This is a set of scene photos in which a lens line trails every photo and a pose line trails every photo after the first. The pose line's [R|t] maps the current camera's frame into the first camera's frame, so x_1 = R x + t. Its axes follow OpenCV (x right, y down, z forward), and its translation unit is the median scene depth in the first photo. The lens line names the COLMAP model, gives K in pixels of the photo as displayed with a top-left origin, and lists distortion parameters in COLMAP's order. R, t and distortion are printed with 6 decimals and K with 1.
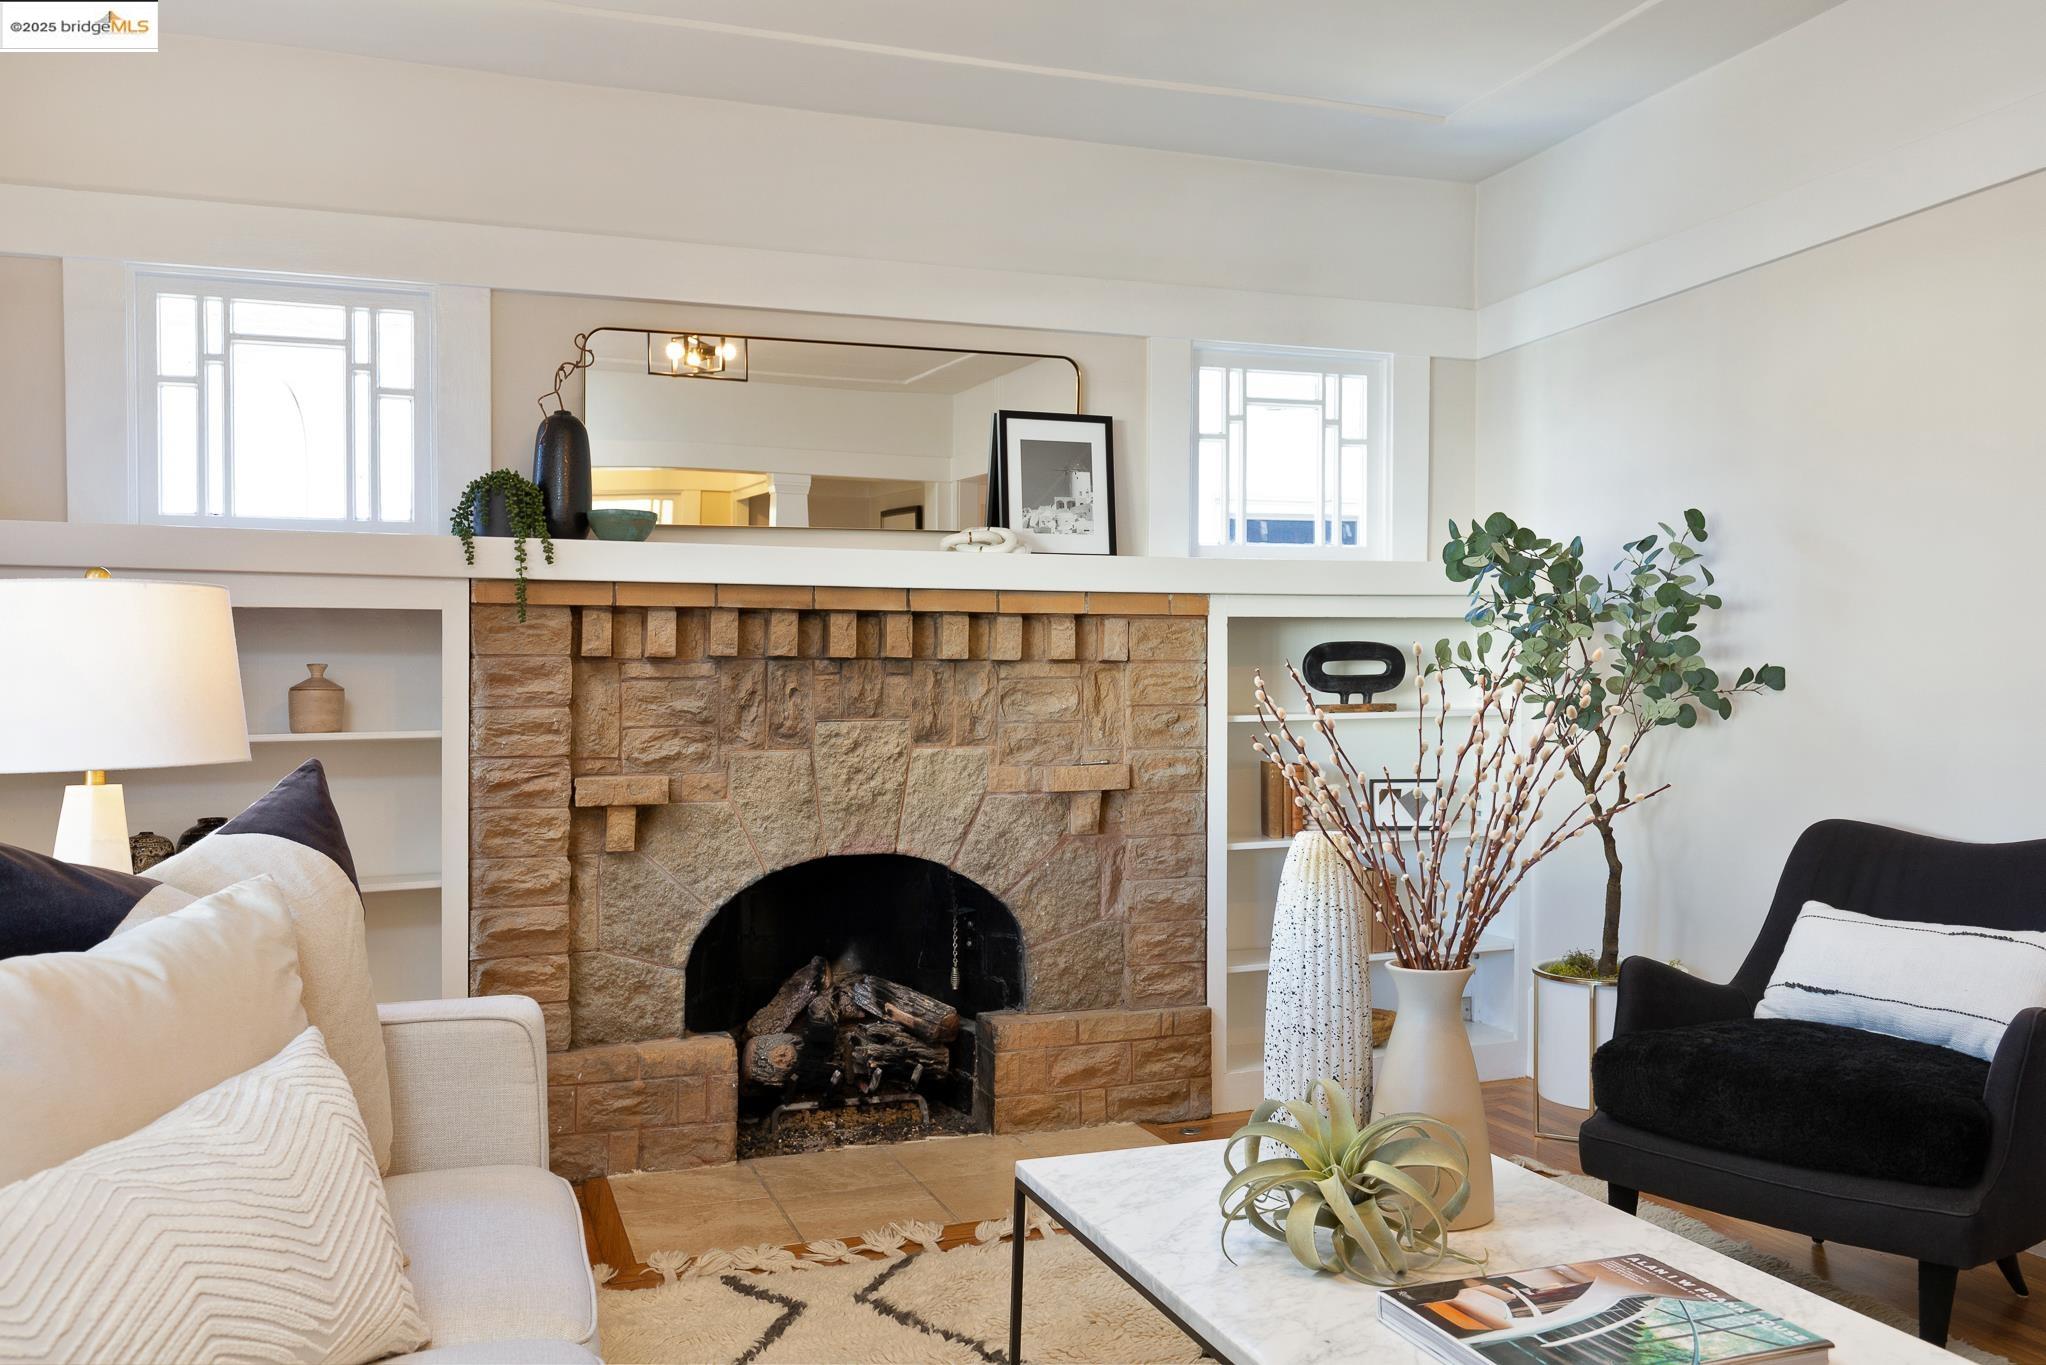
lens RADIAL K [[1500.4, 0, 1030.5], [0, 1500.4, 719.3], [0, 0, 1]] dist [0.001469, -0.001998]
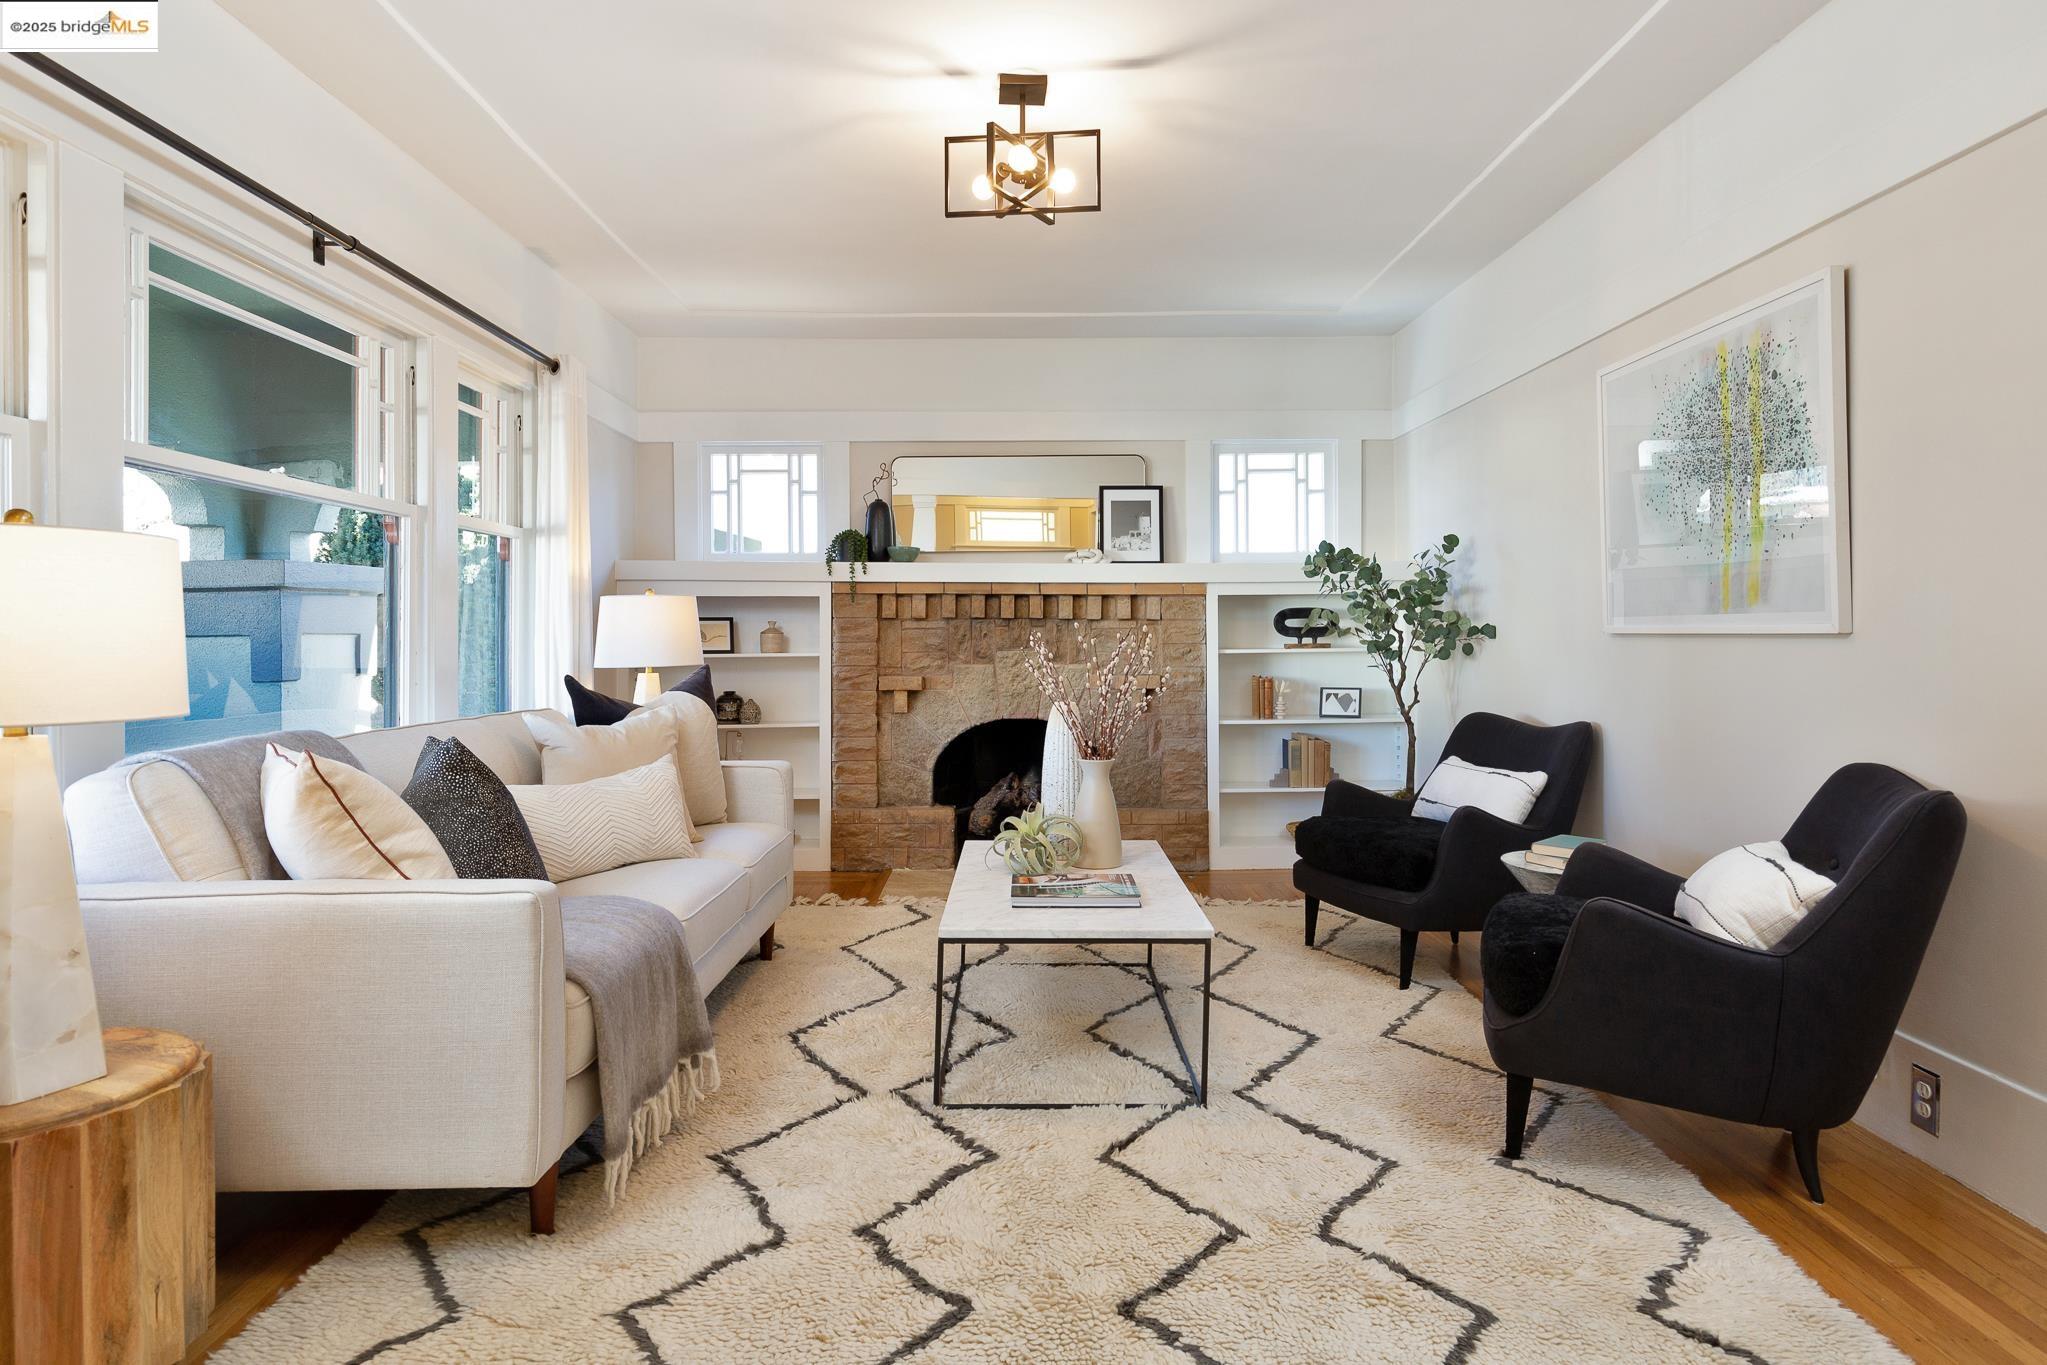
lens RADIAL K [[1062.2, 0, 1025.5], [0, 1062.2, 642.6], [0, 0, 1]] dist [0.000084, -0.000007]
pose [[0.941855, 0.008980, -0.335899, 0.366170], [-0.009725, 0.999953, -0.000537, -0.008362], [0.335879, 0.003772, 0.941898, -0.306161]]
